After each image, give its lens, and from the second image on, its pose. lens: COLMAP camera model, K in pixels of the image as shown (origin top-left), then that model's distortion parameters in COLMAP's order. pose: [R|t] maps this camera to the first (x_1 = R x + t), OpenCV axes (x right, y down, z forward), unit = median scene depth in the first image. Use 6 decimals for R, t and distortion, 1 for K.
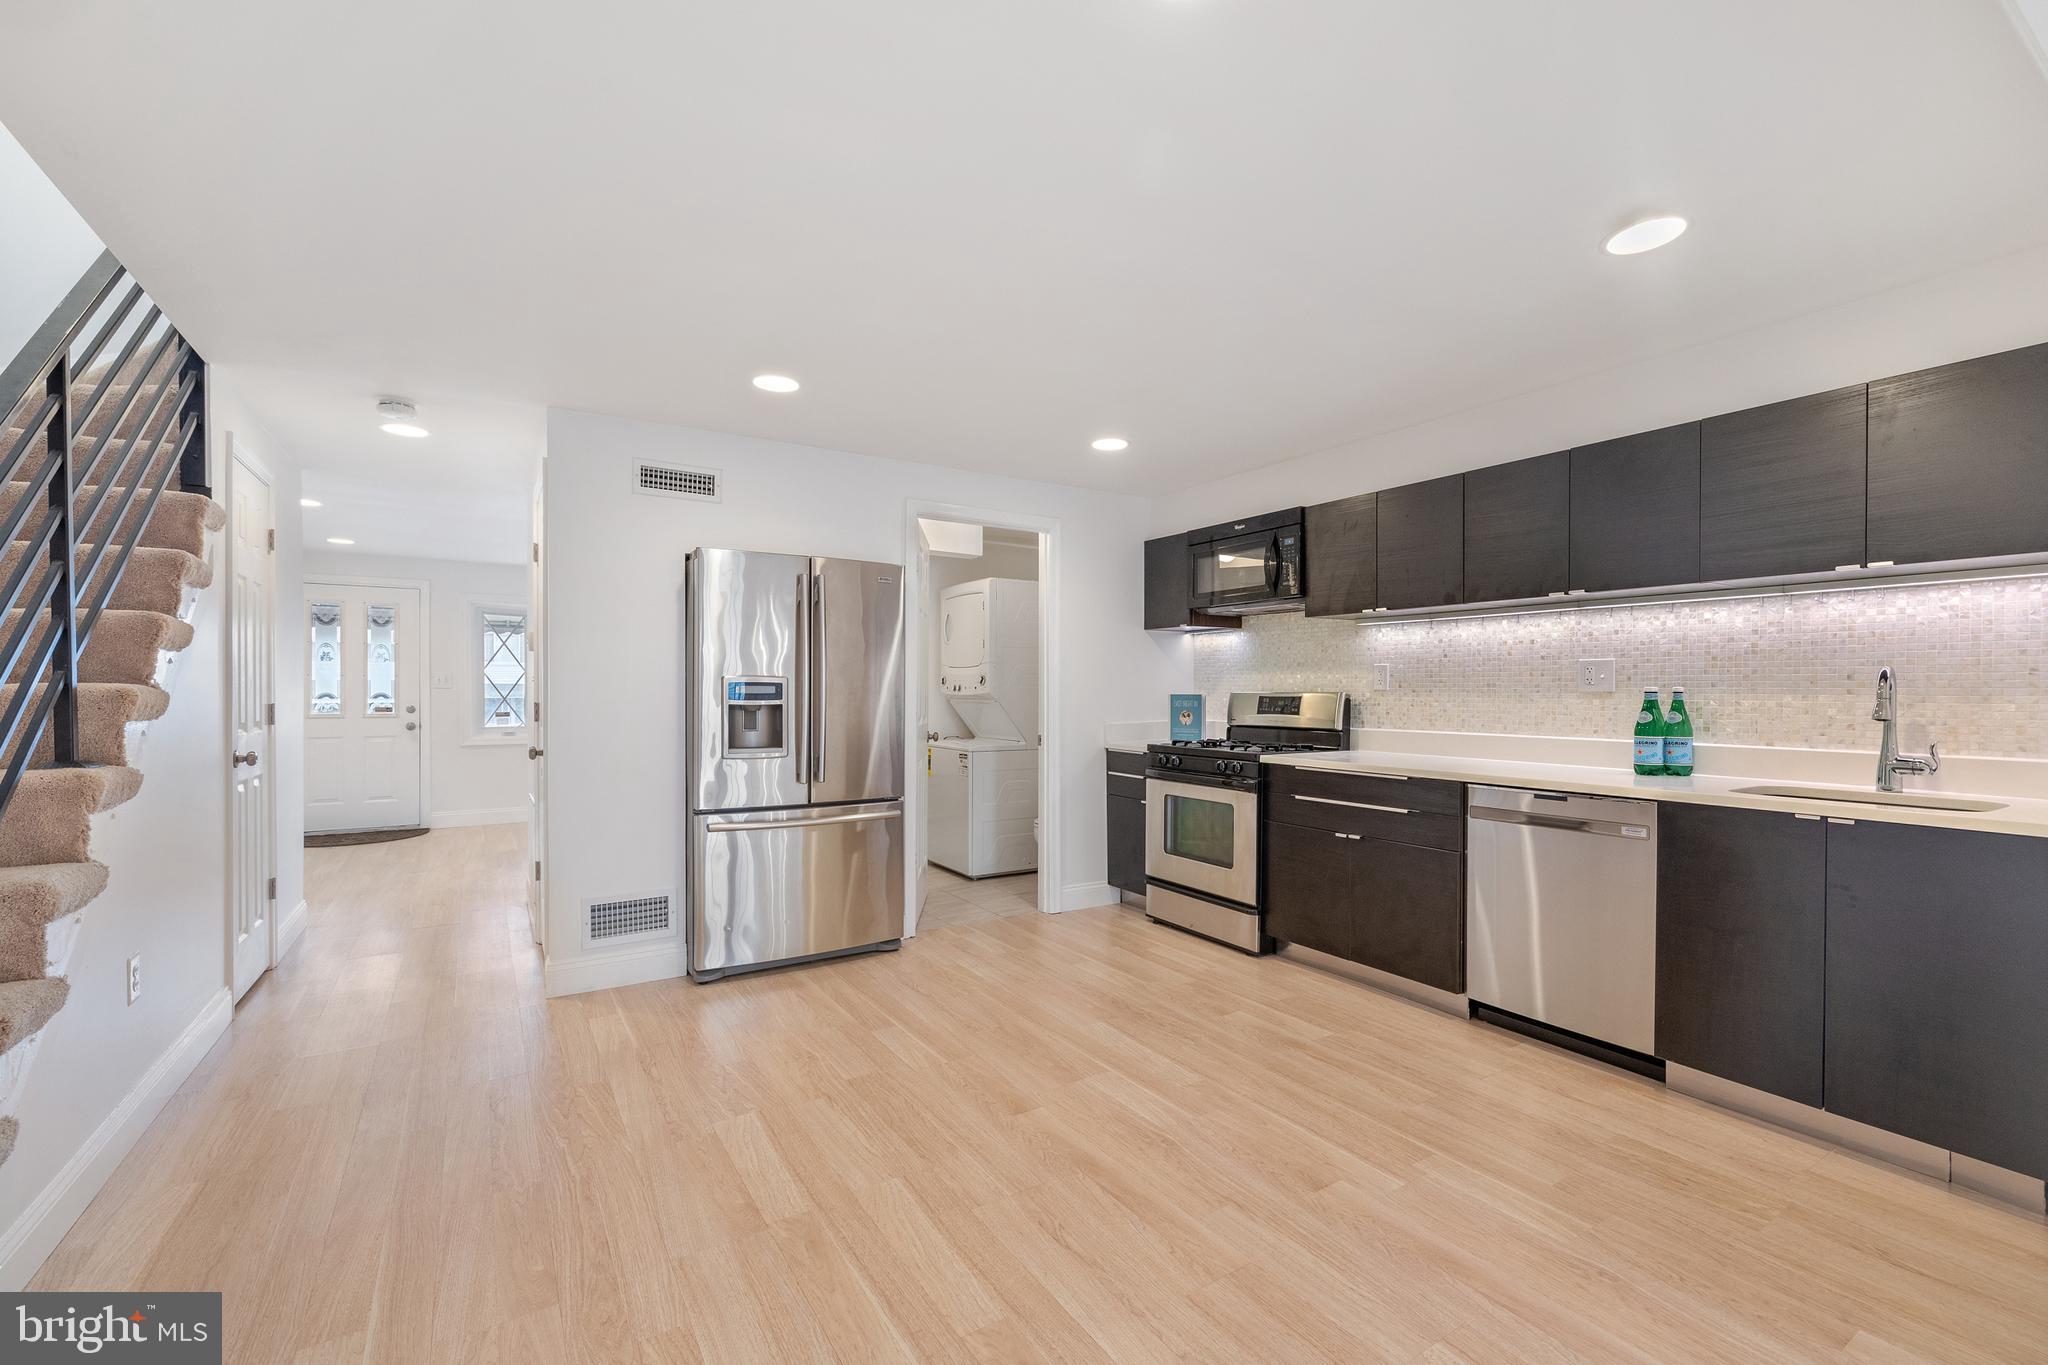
lens RADIAL K [[853.5, 0, 1016.4], [0, 853.5, 685.9], [0, 0, 1]] dist [0.001642, 0.000258]
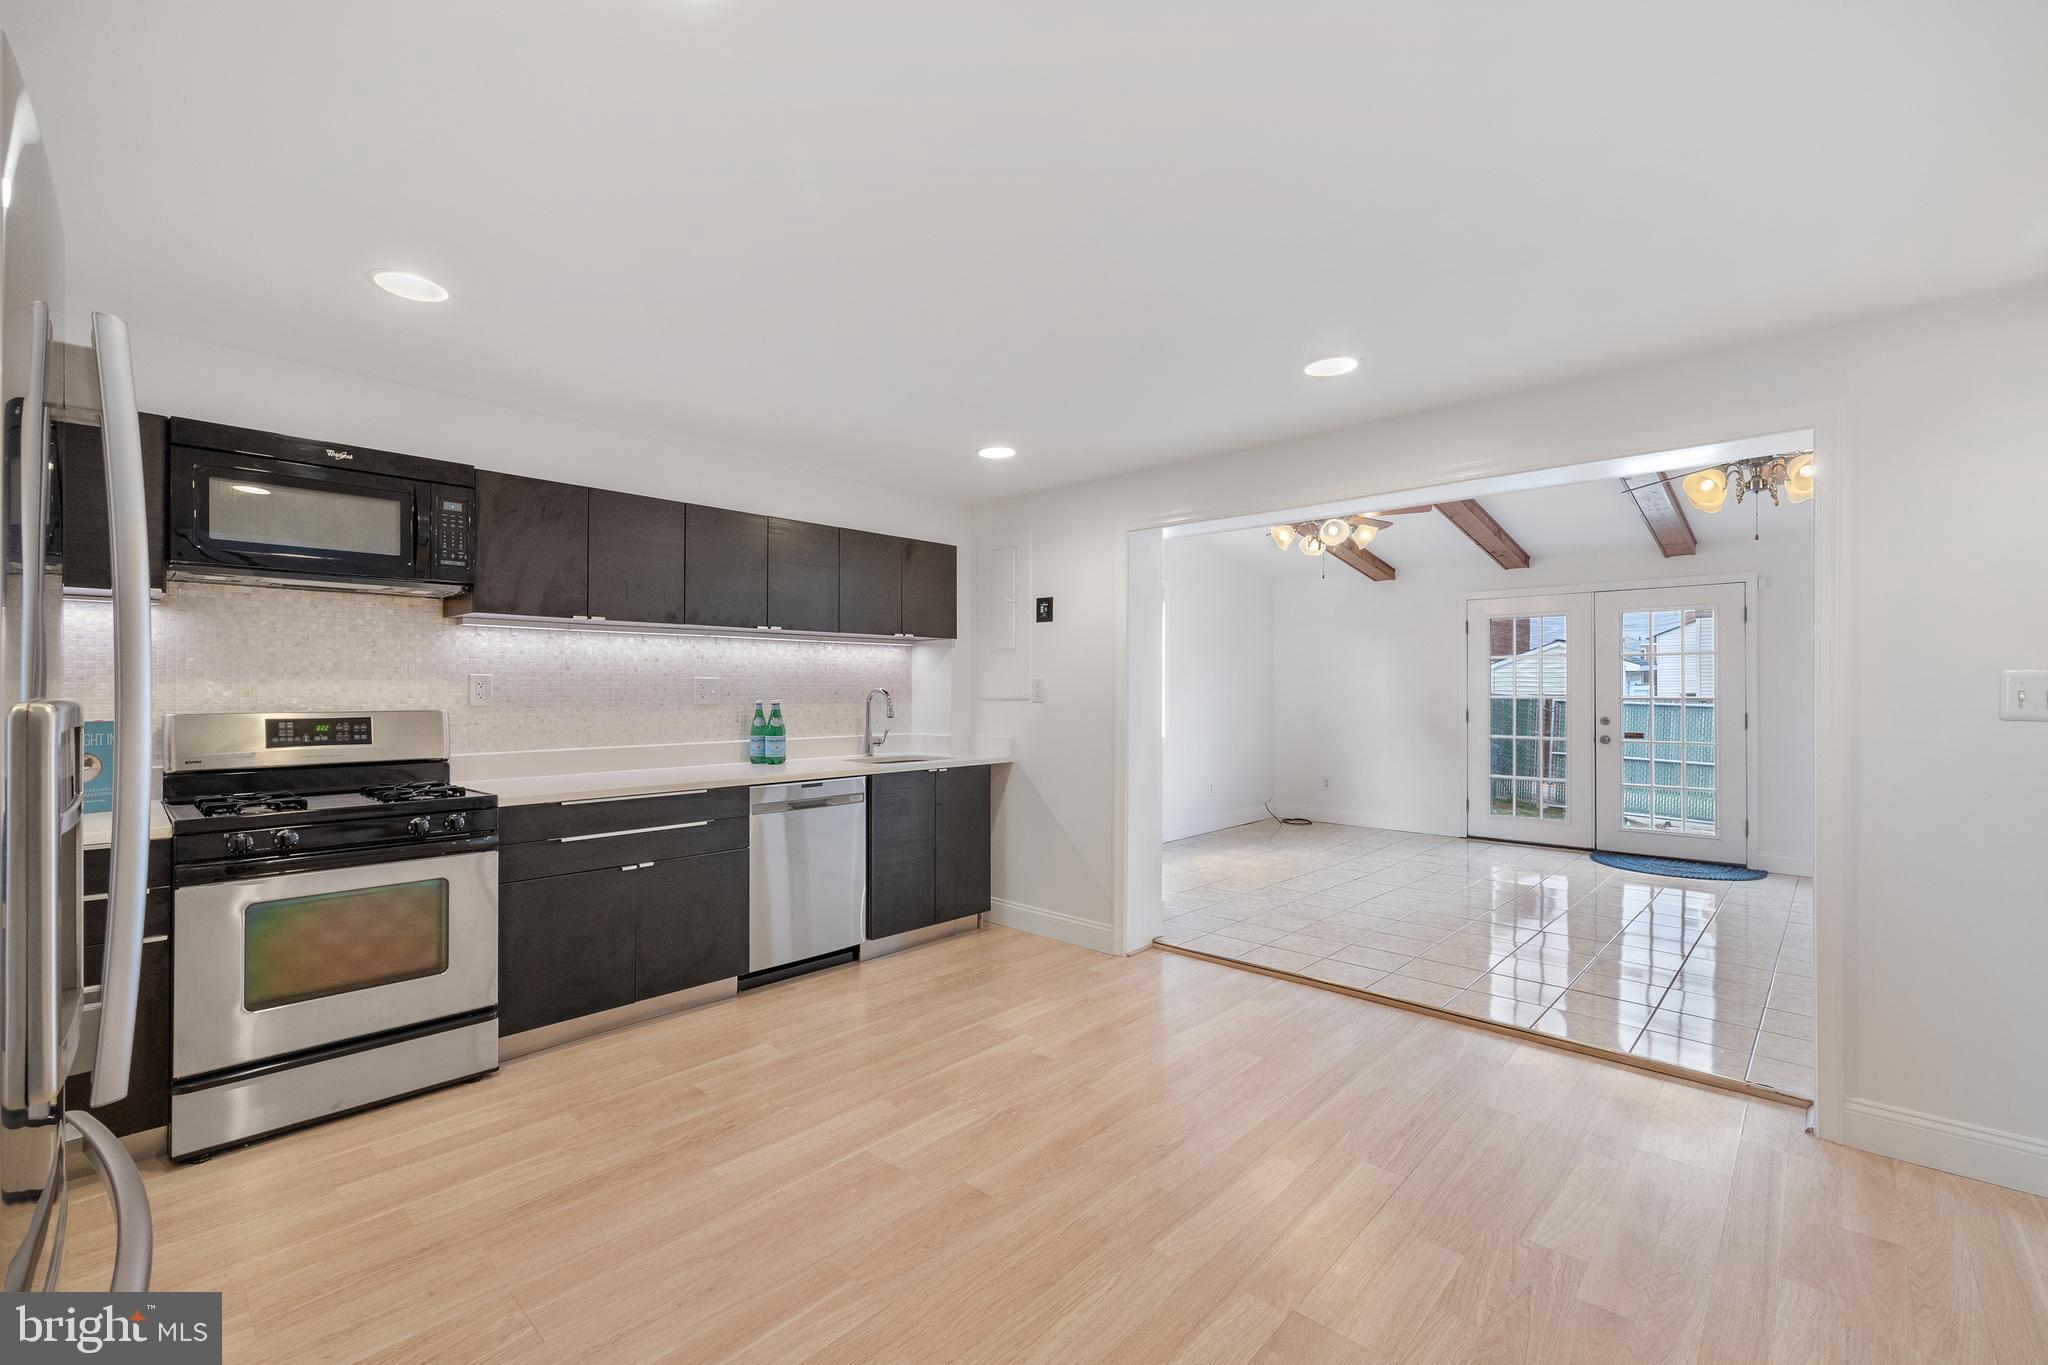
lens RADIAL K [[870.5, 0, 1020.3], [0, 870.5, 681.5], [0, 0, 1]] dist [0.000407, 0.000089]
pose [[-0.256180, 0.007567, 0.966599, -0.611523], [-0.003288, 0.999957, -0.008700, -0.015317], [-0.966623, -0.005407, -0.256144, 0.831797]]
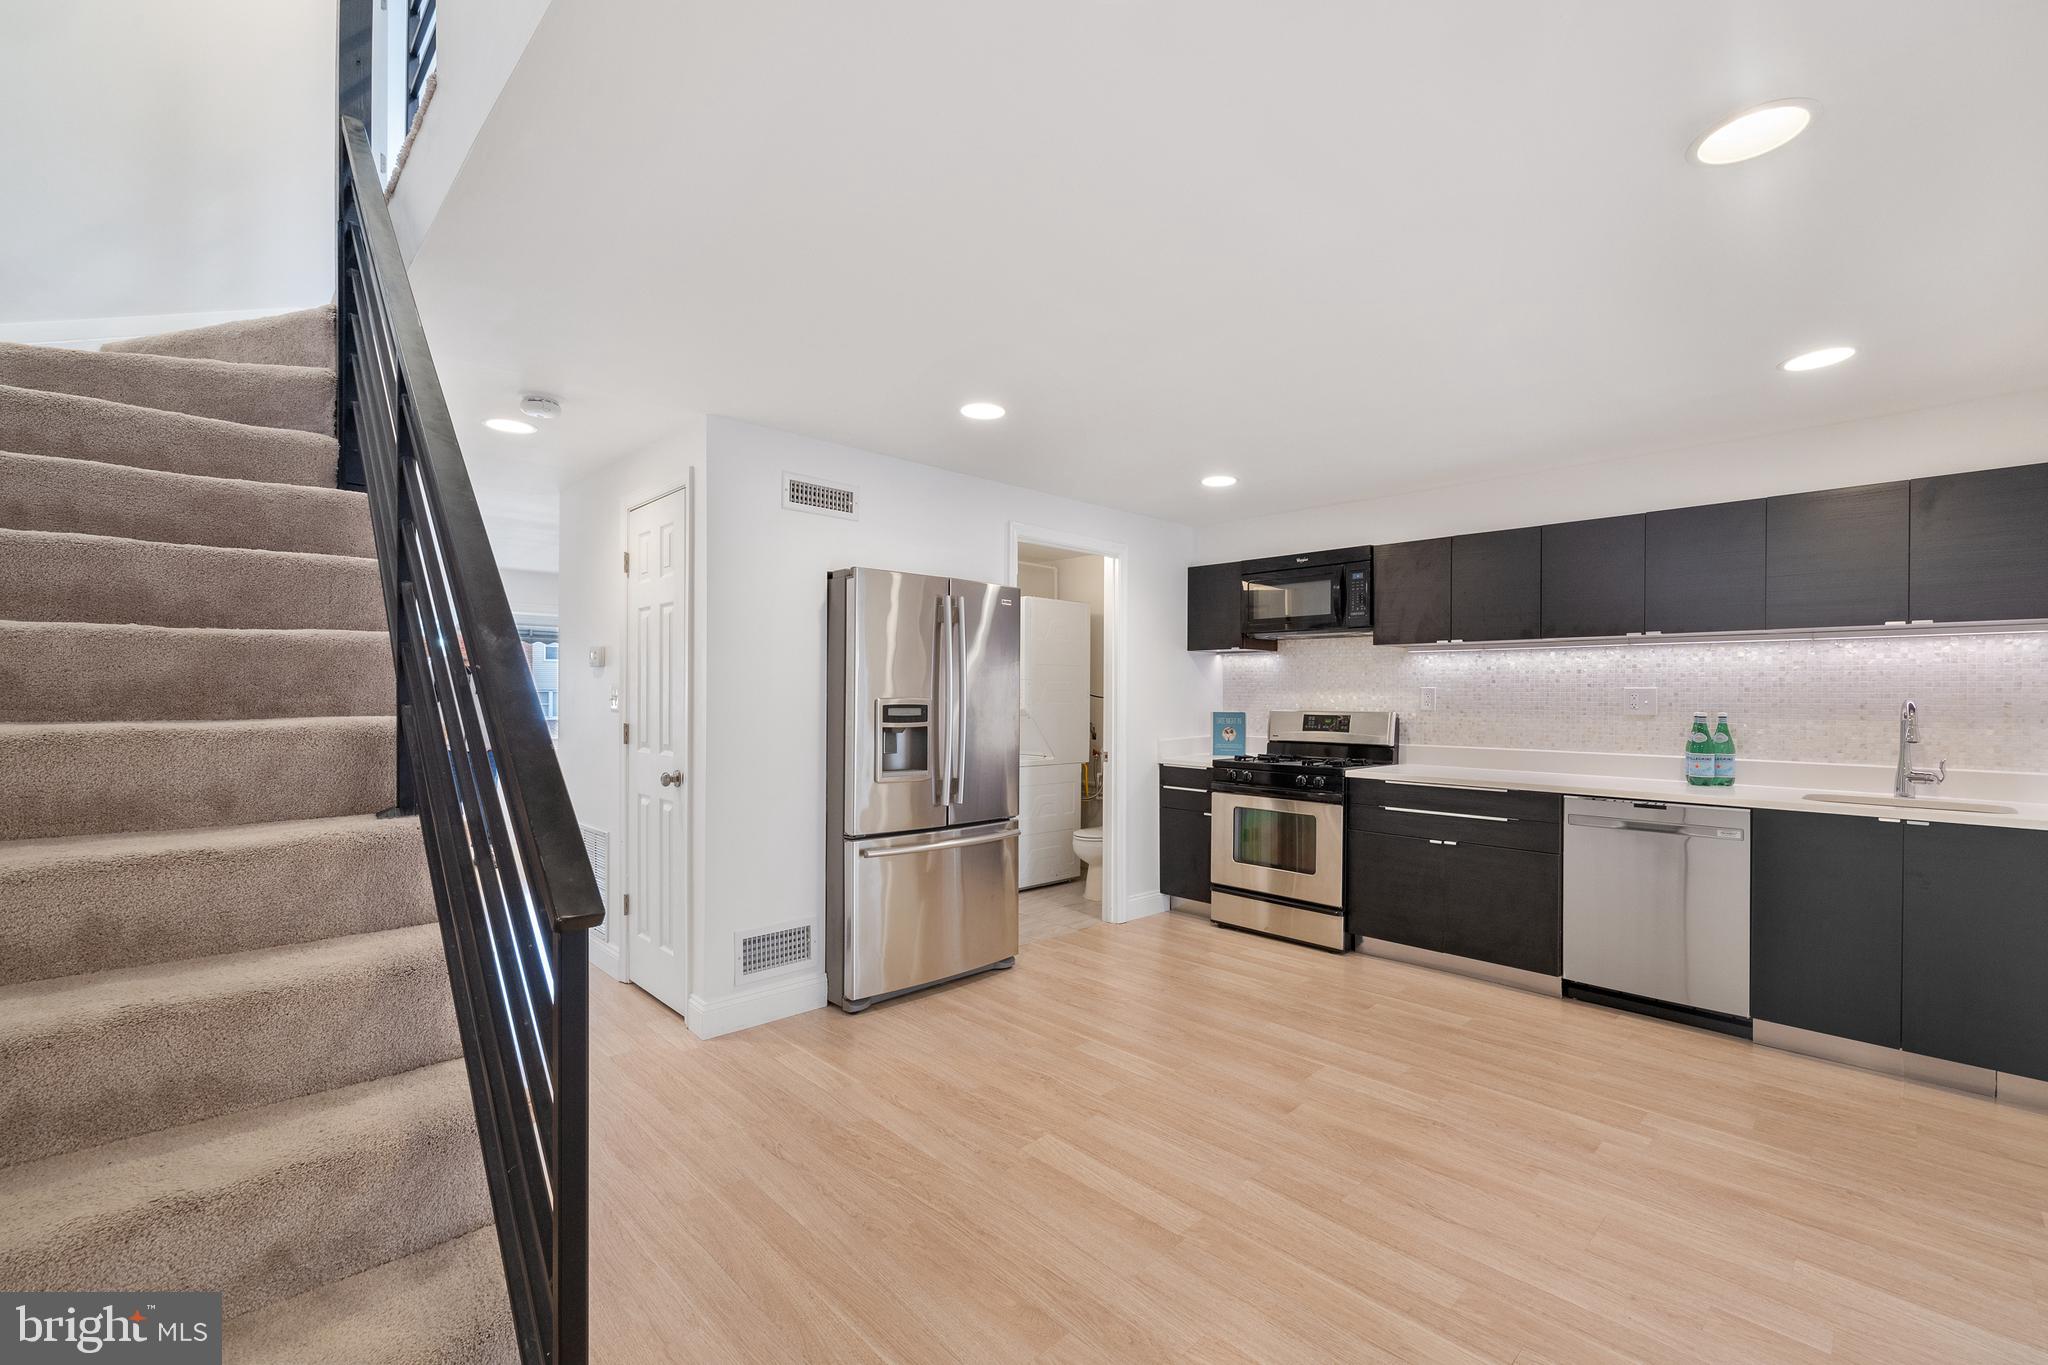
lens RADIAL K [[854.1, 0, 1012.3], [0, 854.1, 688.4], [0, 0, 1]] dist [0.001103, 0.000299]
pose [[0.980539, 0.005433, 0.196247, -0.386465], [-0.004839, 0.999982, -0.003505, -0.020431], [-0.196263, 0.002487, 0.980548, 0.004903]]
